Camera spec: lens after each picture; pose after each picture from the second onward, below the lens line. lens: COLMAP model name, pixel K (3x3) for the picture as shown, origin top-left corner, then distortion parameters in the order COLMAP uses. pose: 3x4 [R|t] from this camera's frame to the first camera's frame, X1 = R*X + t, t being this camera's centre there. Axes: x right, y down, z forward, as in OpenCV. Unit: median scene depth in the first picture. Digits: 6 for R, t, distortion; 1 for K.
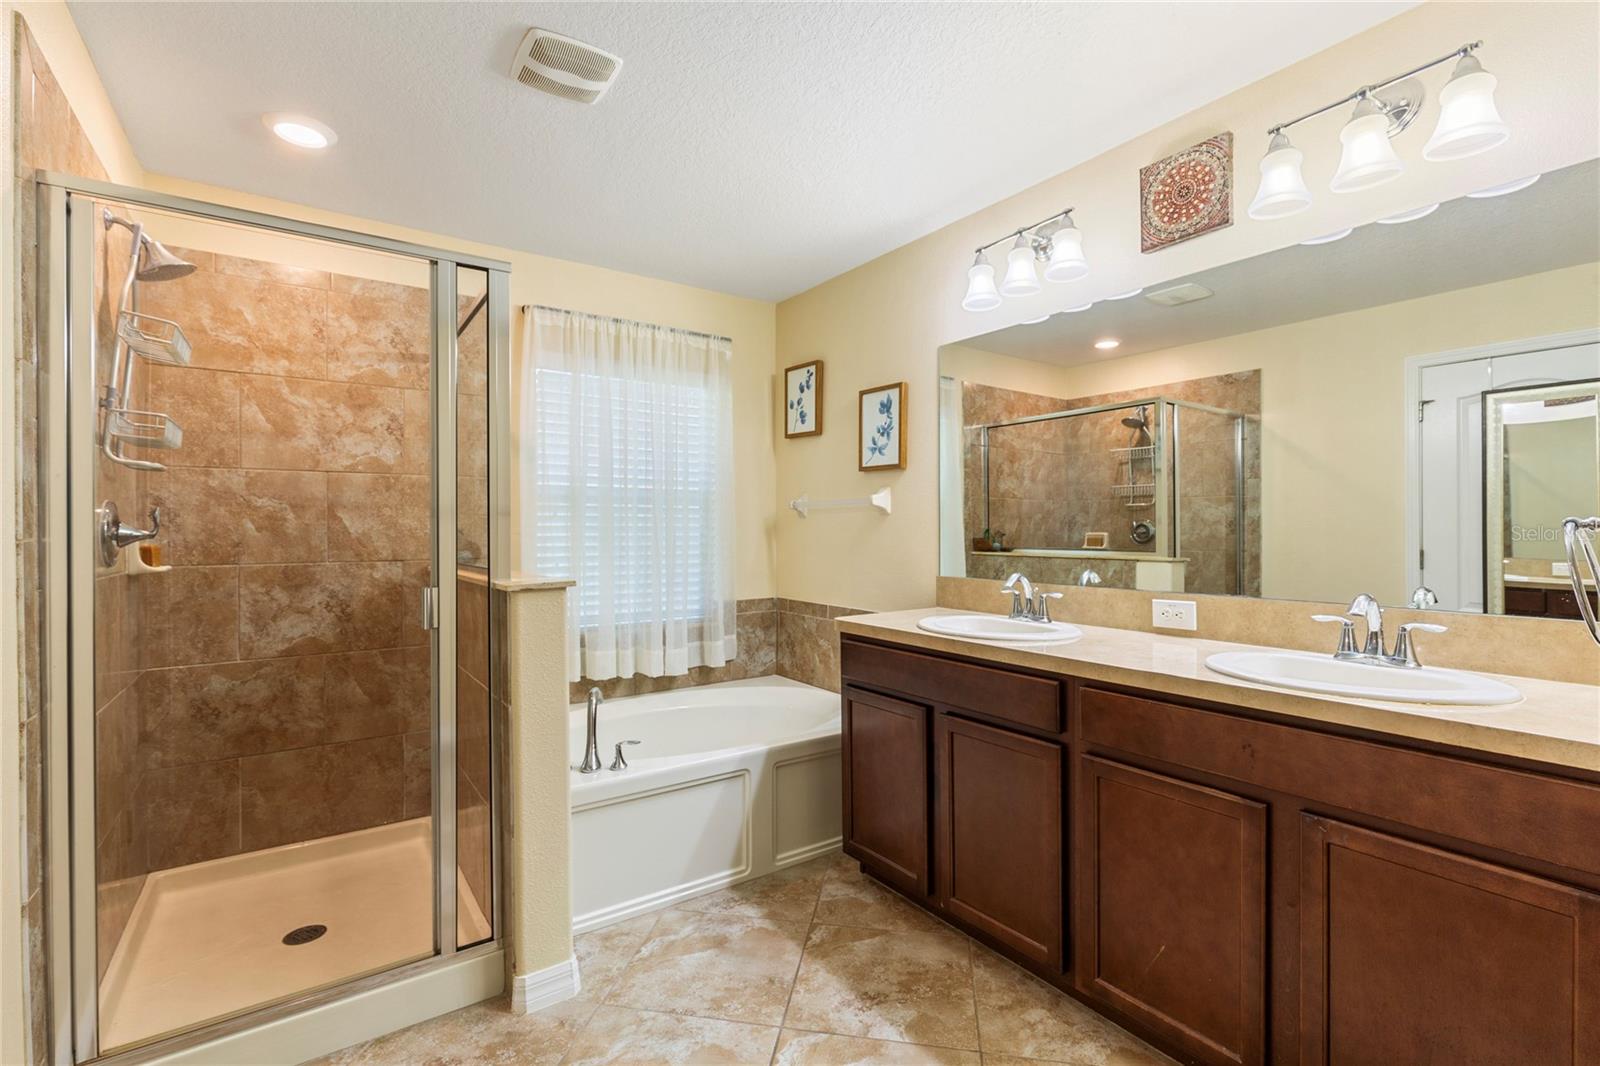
lens RADIAL K [[726.4, 0, 803.4], [0, 726.4, 529.6], [0, 0, 1]] dist [0.004927, -0.001335]
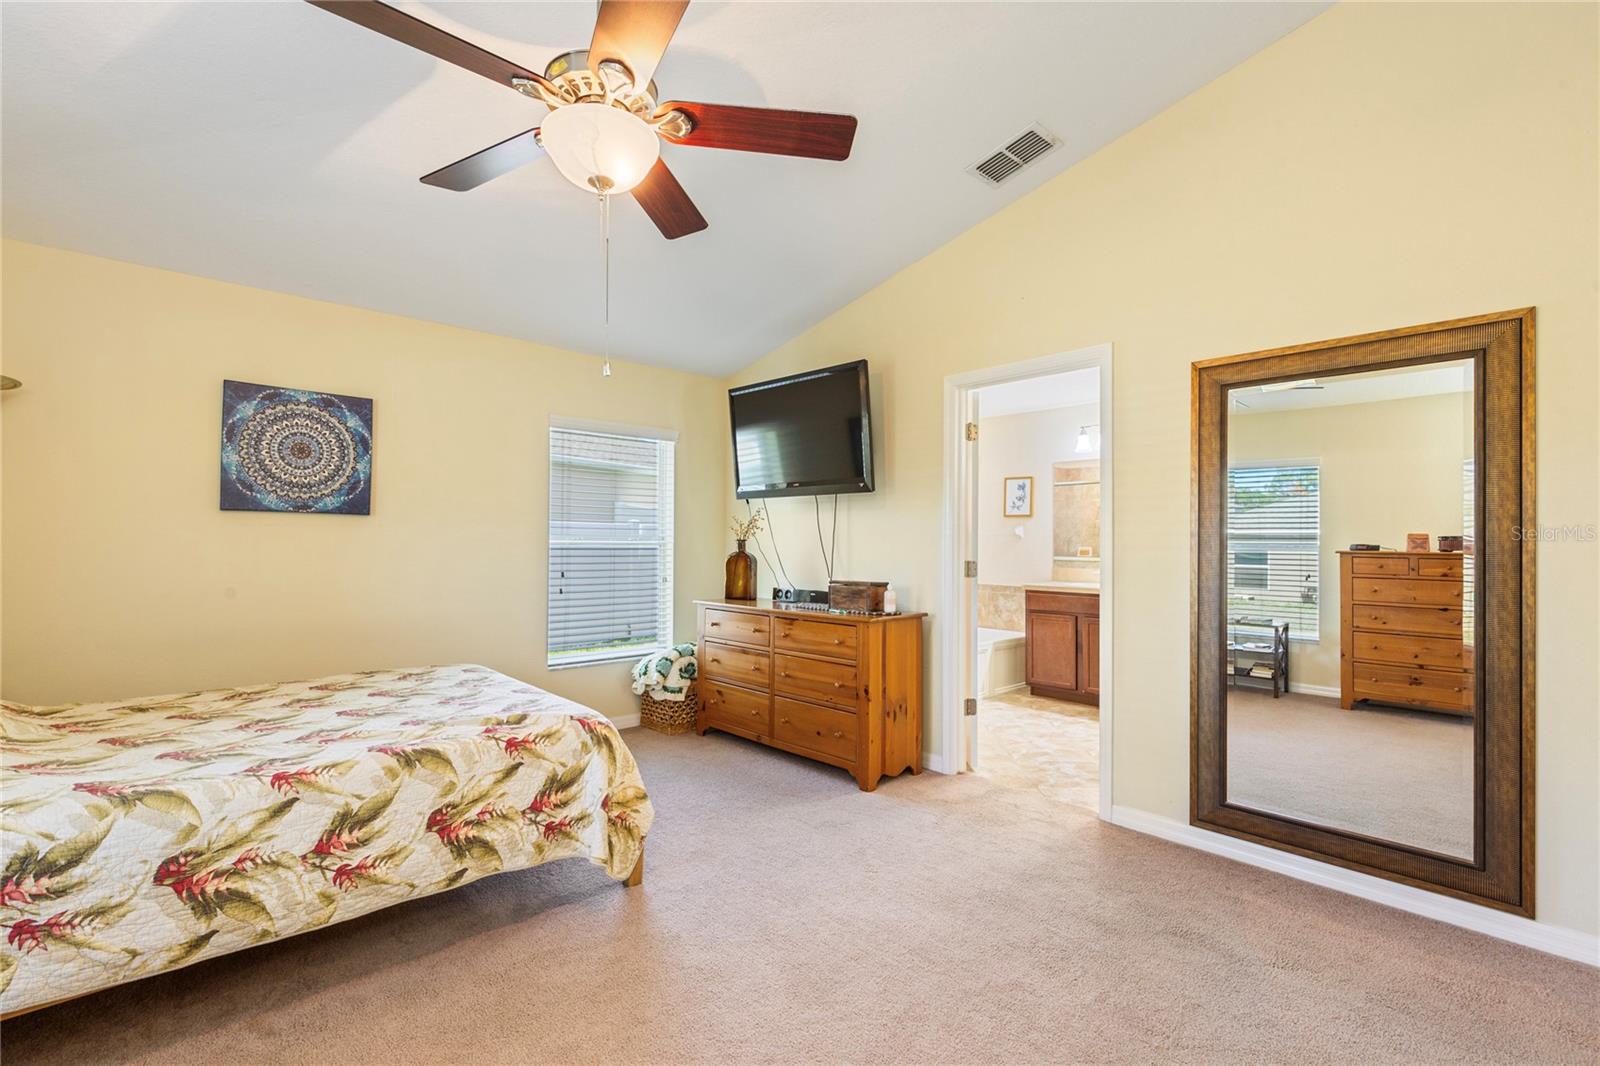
lens RADIAL K [[726.4, 0, 788.2], [0, 726.4, 526.6], [0, 0, 1]] dist [0.004927, -0.001335]
pose [[0.992412, 0.015930, 0.121919, -0.996288], [-0.014061, 0.999770, -0.016177, -0.014334], [-0.122149, 0.014340, 0.992408, -1.226880]]
